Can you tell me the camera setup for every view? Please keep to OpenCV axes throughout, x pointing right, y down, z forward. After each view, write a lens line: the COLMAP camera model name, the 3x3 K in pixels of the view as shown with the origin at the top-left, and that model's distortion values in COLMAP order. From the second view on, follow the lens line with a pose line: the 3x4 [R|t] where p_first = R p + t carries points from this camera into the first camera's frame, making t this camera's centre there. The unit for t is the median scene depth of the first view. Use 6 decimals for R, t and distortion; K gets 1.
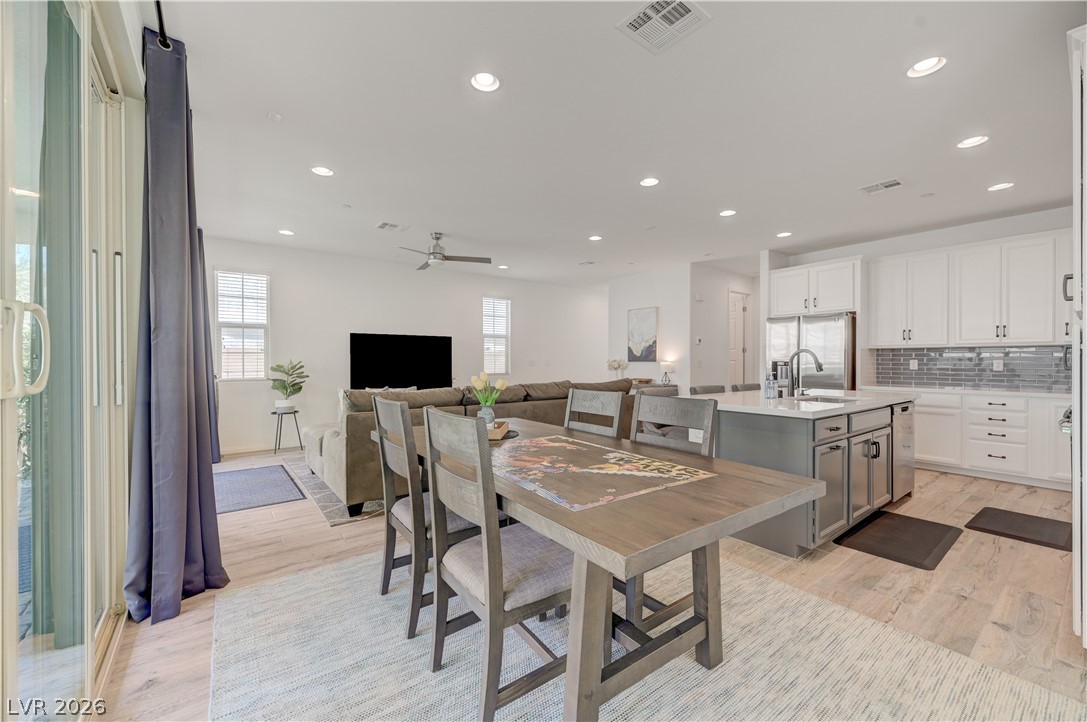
lens RADIAL K [[432.5, 0, 543.5], [0, 432.5, 361.0], [0, 0, 1]] dist [0.000421, 0.000027]
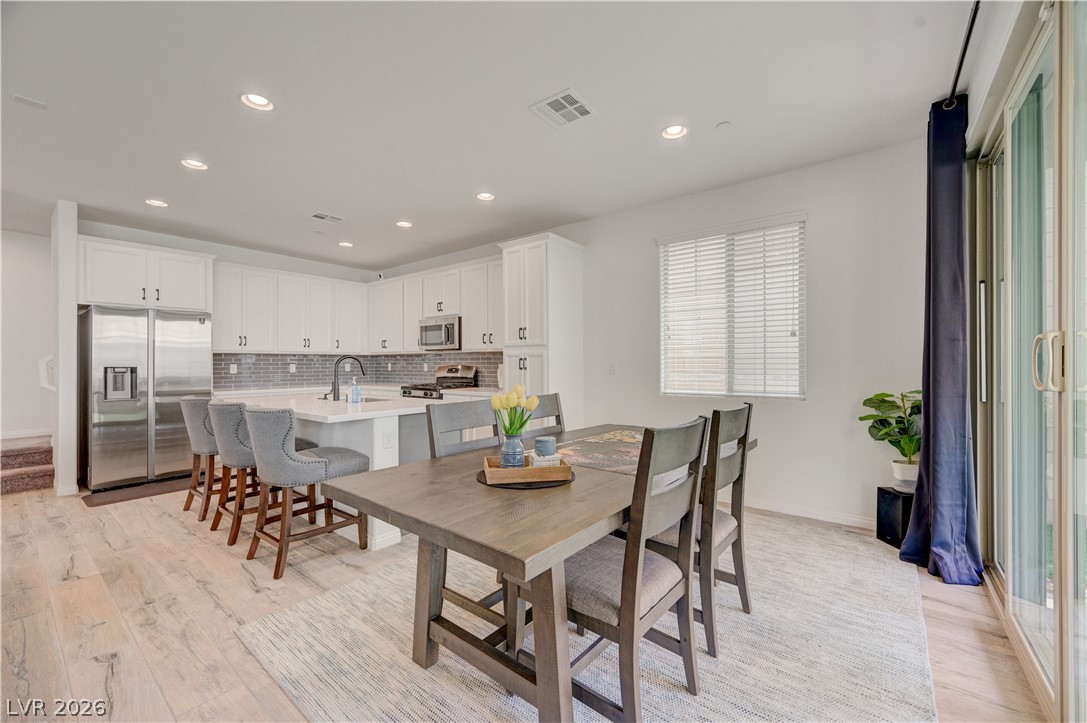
lens RADIAL K [[432.5, 0, 543.5], [0, 432.5, 361.5], [0, 0, 1]] dist [0.000421, 0.000027]
pose [[-0.249182, 0.004580, 0.968446, -0.358902], [0.004359, 0.999984, -0.003608, -0.002208], [-0.968447, 0.003323, -0.249198, 0.507398]]
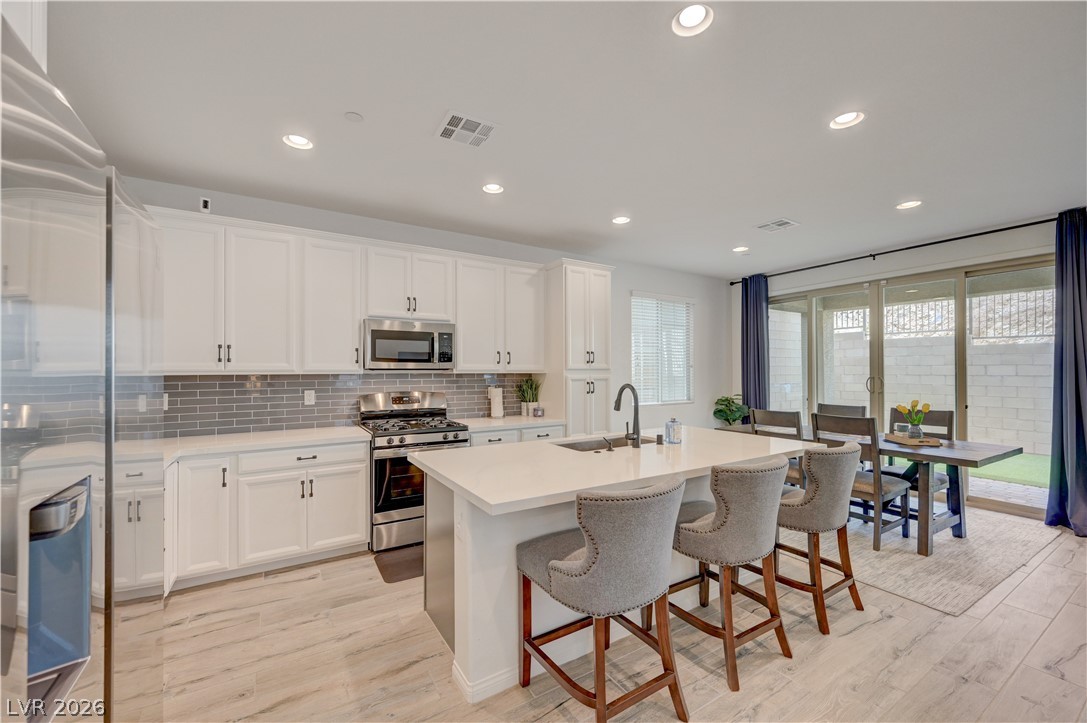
lens RADIAL K [[434.9, 0, 544.5], [0, 434.9, 367.4], [0, 0, 1]] dist [0.000968, 0.000169]
pose [[-0.995572, 0.004206, 0.093909, 0.429872], [0.003398, 0.999956, -0.008771, -0.031561], [-0.093942, -0.008413, -0.995542, 1.150541]]
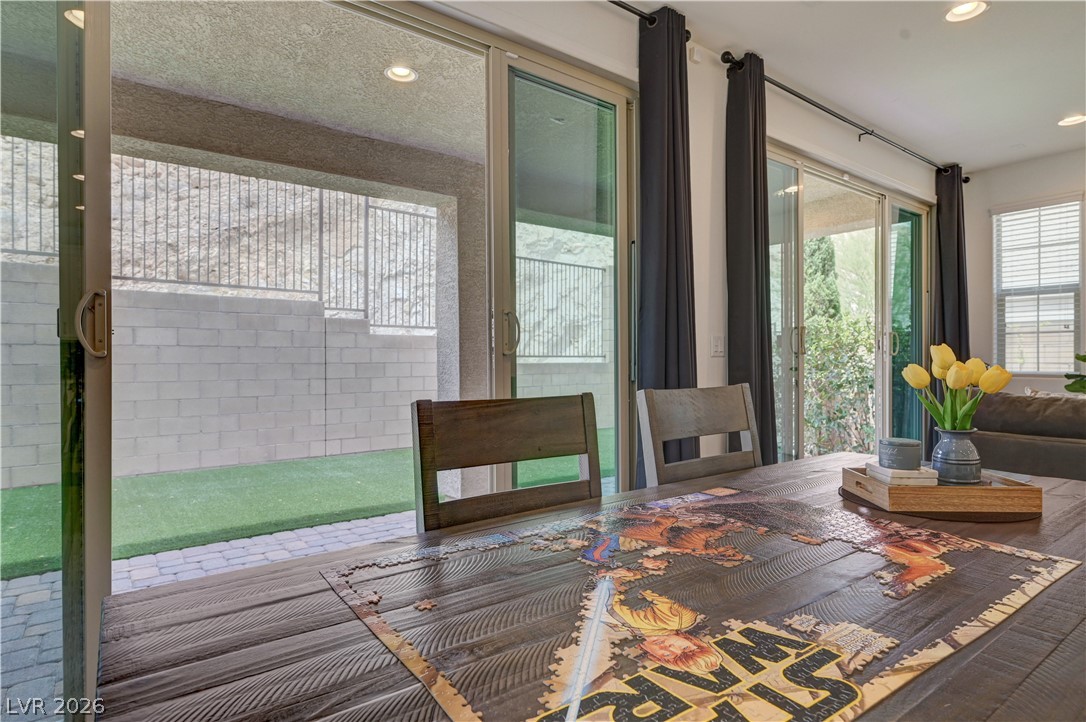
lens RADIAL K [[586.3, 0, 543.0], [0, 586.3, 361.0], [0, 0, 1]] dist [-0.002699, -0.001170]
pose [[-0.015212, 0.005721, -0.999868, 0.183751], [0.005198, 0.999971, 0.005642, 0.014768], [0.999871, -0.005111, -0.015241, 0.283158]]
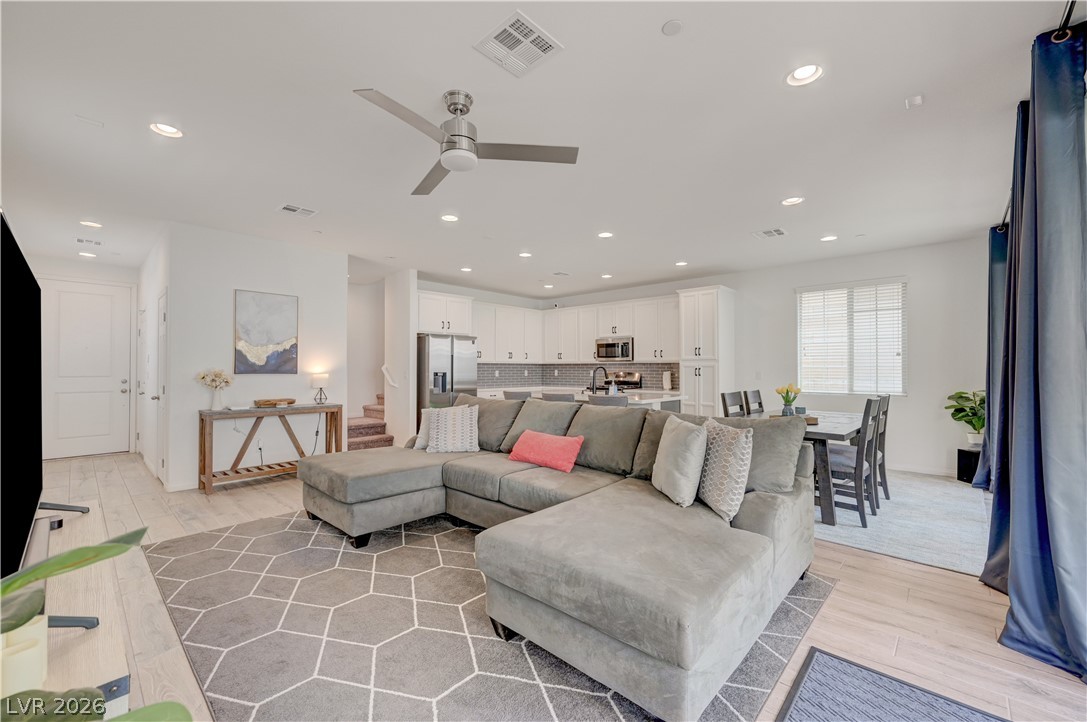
lens RADIAL K [[441.4, 0, 543.5], [0, 441.4, 362.7], [0, 0, 1]] dist [0.003203, 0.000269]
pose [[-0.165279, 0.013400, 0.986156, -0.699617], [-0.001309, 0.999904, -0.013806, -0.009209], [-0.986246, -0.003573, -0.165245, 0.961637]]
